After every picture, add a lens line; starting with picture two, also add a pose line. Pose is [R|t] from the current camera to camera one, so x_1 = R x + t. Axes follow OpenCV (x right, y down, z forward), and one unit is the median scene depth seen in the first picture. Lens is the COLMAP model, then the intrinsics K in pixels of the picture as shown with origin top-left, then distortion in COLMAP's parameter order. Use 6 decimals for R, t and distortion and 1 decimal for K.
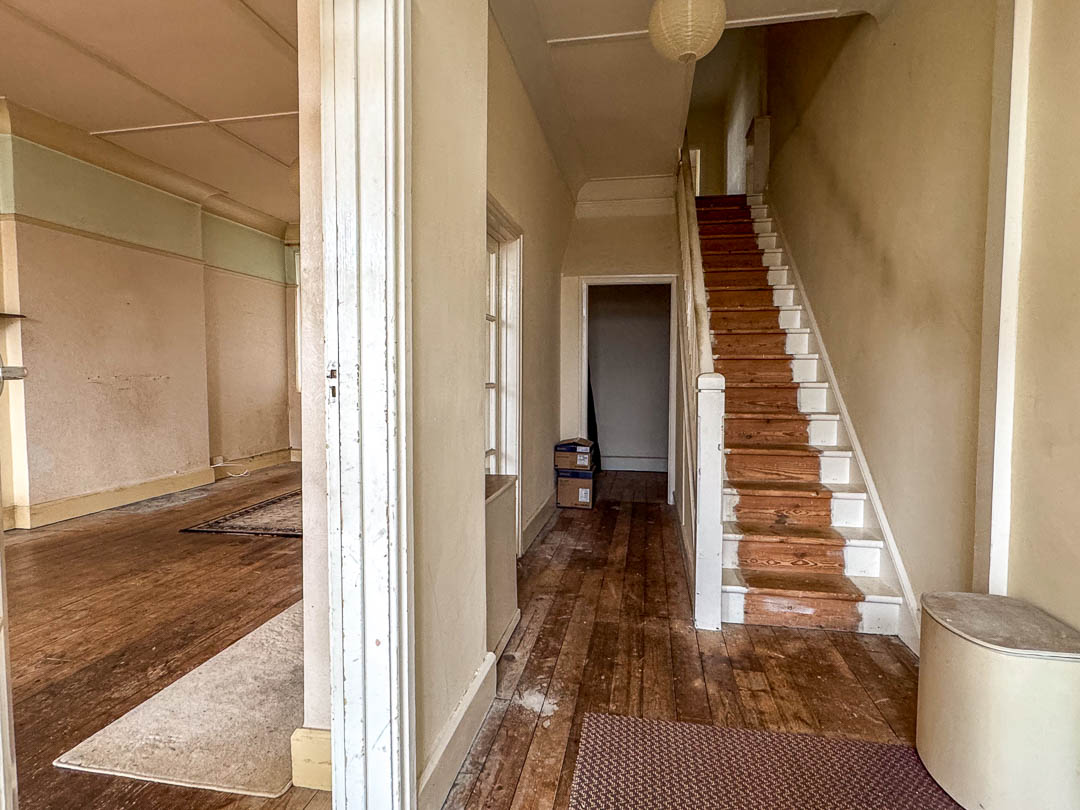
lens RADIAL K [[590.1, 0, 541.8], [0, 590.1, 403.4], [0, 0, 1]] dist [0.002390, 0.000072]
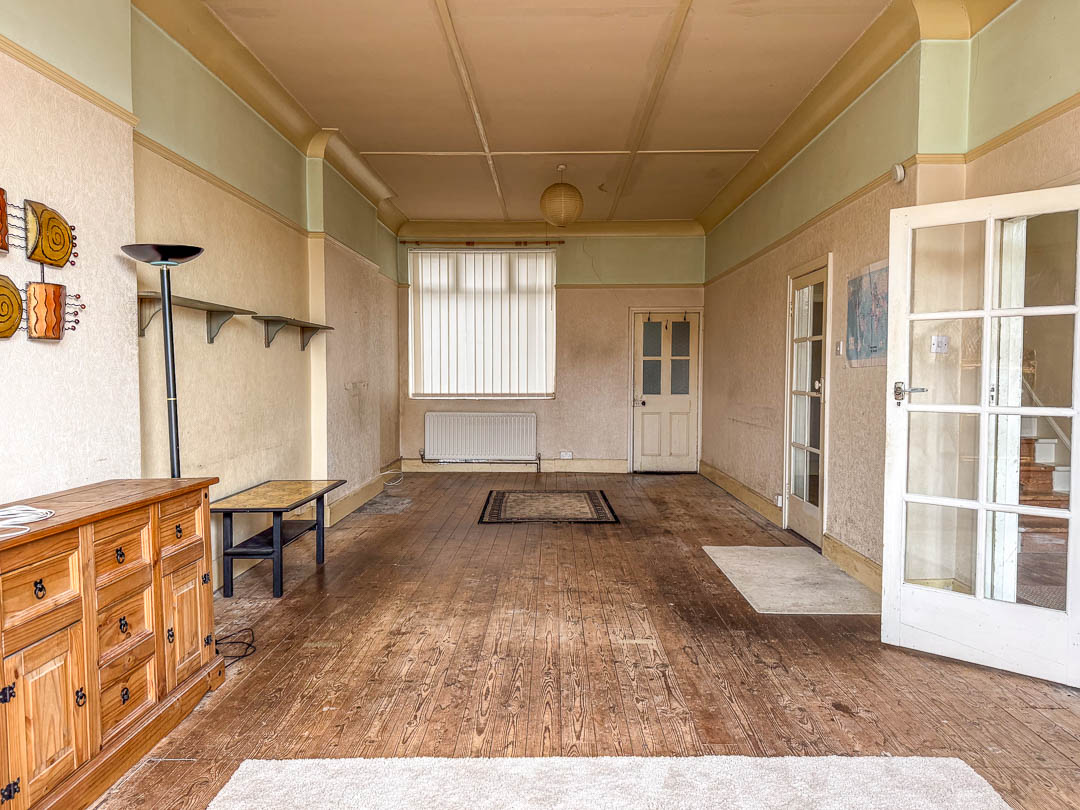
lens RADIAL K [[765.1, 0, 538.5], [0, 765.1, 409.5], [0, 0, 1]] dist [-0.003149, -0.002451]
pose [[0.988222, -0.004833, 0.152949, -1.161482], [0.005036, 0.999987, -0.000939, 0.008008], [-0.152943, 0.001698, 0.988234, -0.721101]]
